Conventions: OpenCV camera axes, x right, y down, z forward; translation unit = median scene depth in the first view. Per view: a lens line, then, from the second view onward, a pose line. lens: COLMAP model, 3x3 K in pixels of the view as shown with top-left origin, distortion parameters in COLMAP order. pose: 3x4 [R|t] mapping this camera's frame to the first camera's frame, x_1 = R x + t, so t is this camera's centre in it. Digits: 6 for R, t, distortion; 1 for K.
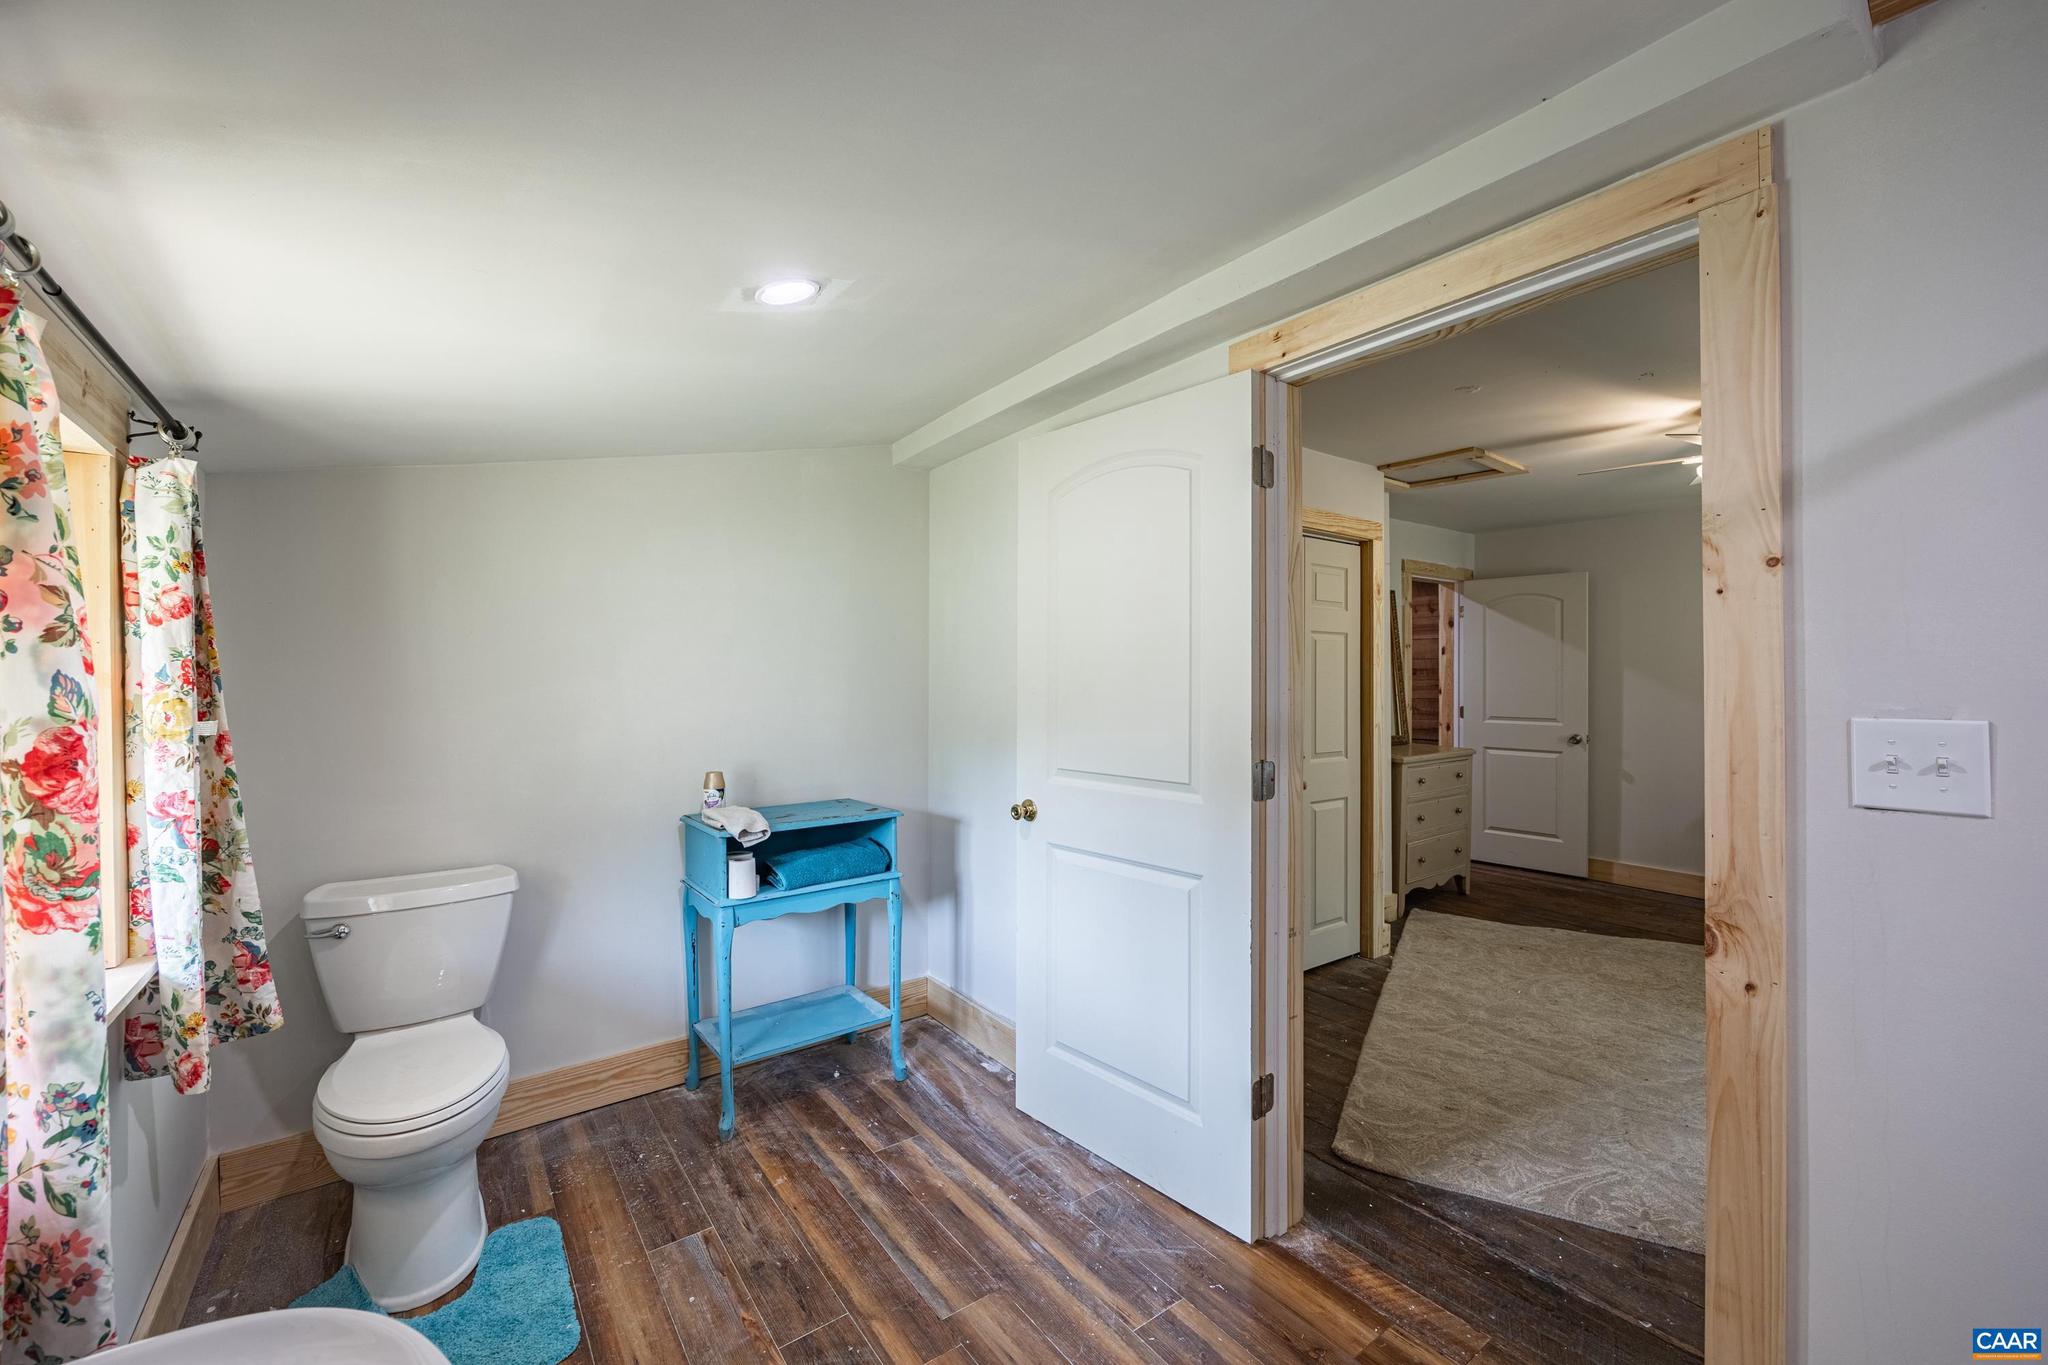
lens RADIAL K [[820.2, 0, 1016.8], [0, 820.2, 670.7], [0, 0, 1]] dist [-0.005401, 0.000623]
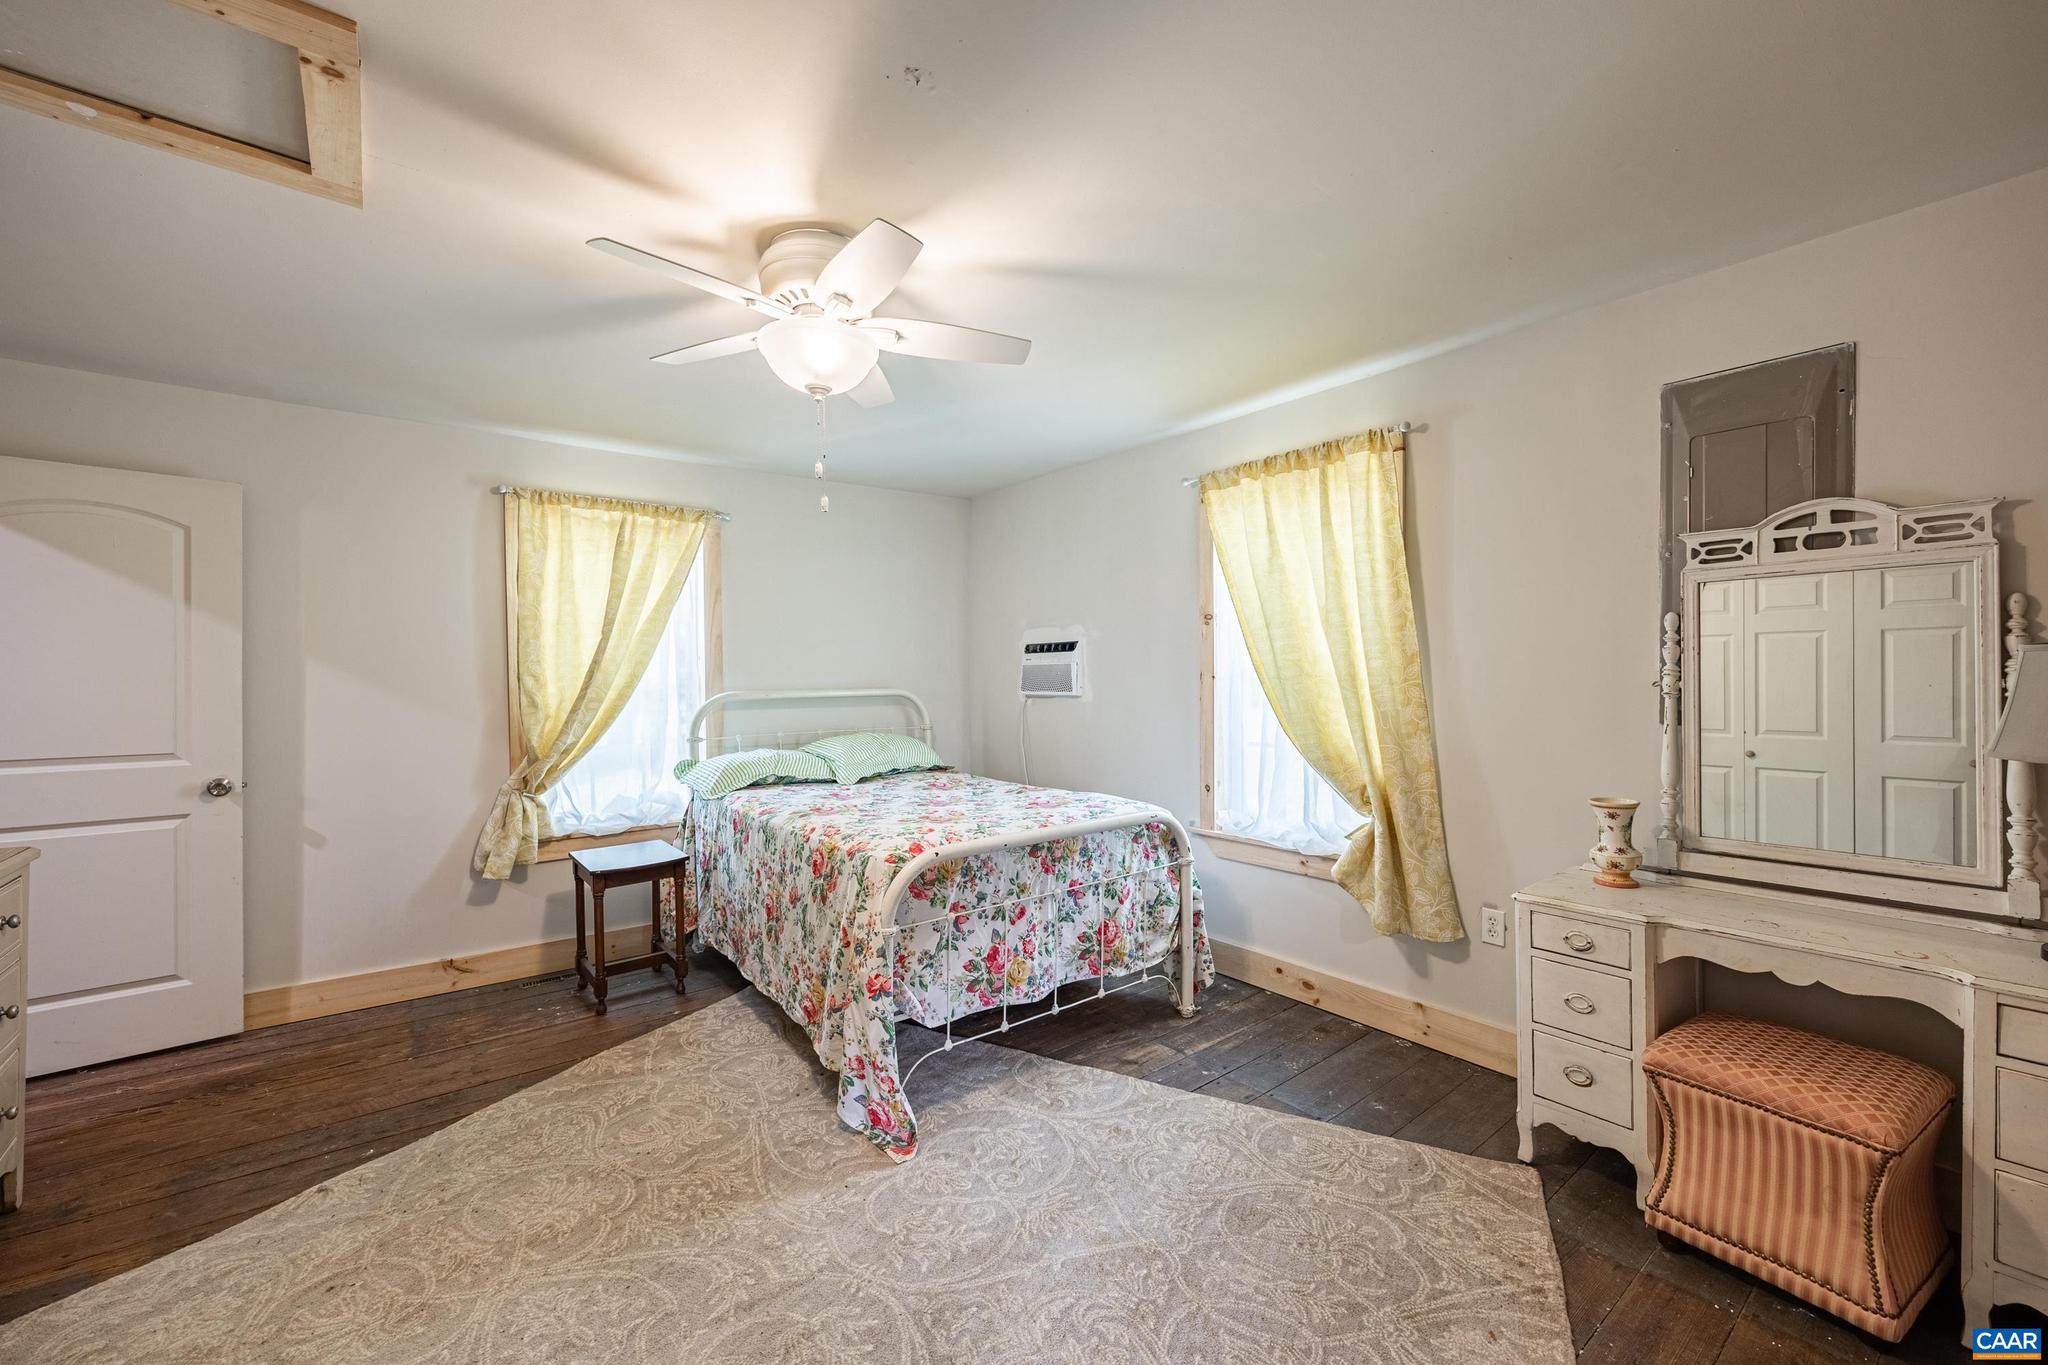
lens RADIAL K [[820.2, 0, 1022.9], [0, 820.2, 677.4], [0, 0, 1]] dist [-0.005401, 0.000623]
pose [[-0.015525, -0.007389, 0.999852, 0.129438], [-0.002426, 0.999970, 0.007353, 0.004609], [-0.999877, -0.002311, -0.015542, 0.472340]]
